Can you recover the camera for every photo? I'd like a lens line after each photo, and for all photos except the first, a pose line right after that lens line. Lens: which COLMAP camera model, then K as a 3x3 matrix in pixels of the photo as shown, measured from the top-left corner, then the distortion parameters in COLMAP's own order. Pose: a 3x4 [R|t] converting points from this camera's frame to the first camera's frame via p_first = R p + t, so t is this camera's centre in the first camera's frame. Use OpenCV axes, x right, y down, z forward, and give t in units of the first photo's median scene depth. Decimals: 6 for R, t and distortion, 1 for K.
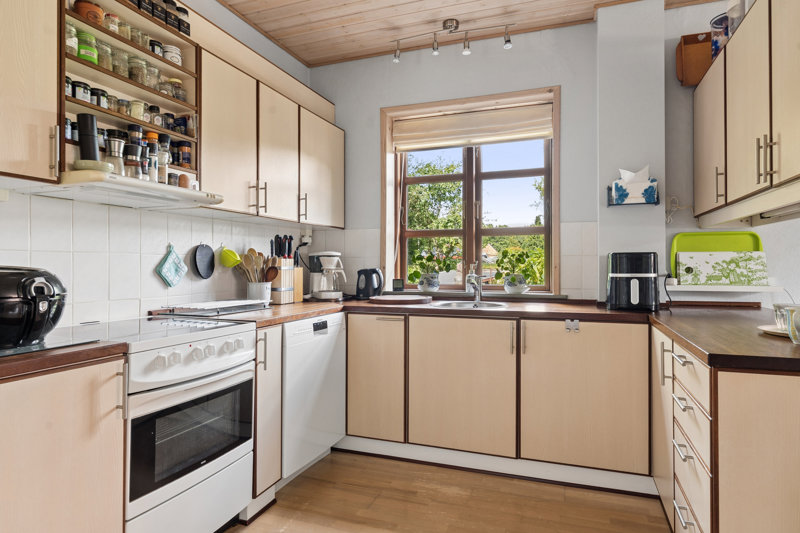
lens RADIAL K [[466.4, 0, 400.0], [0, 466.4, 266.5], [0, 0, 1]] dist [-0.001935, -0.000317]
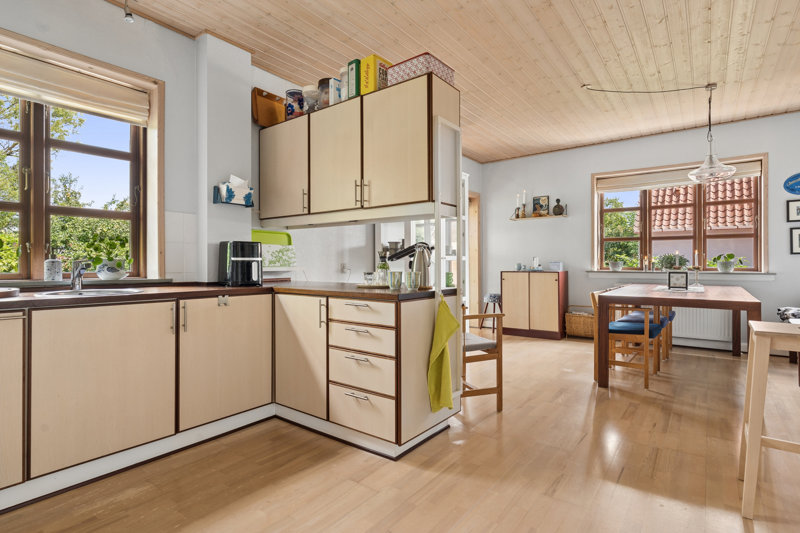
lens RADIAL K [[409.6, 0, 400.0], [0, 409.6, 266.5], [0, 0, 1]] dist [0.000667, -0.000258]
pose [[0.295912, -0.006358, 0.955194, -0.445613], [-0.001057, 0.999975, 0.006983, 0.029270], [-0.955214, -0.003076, 0.295898, 0.237616]]
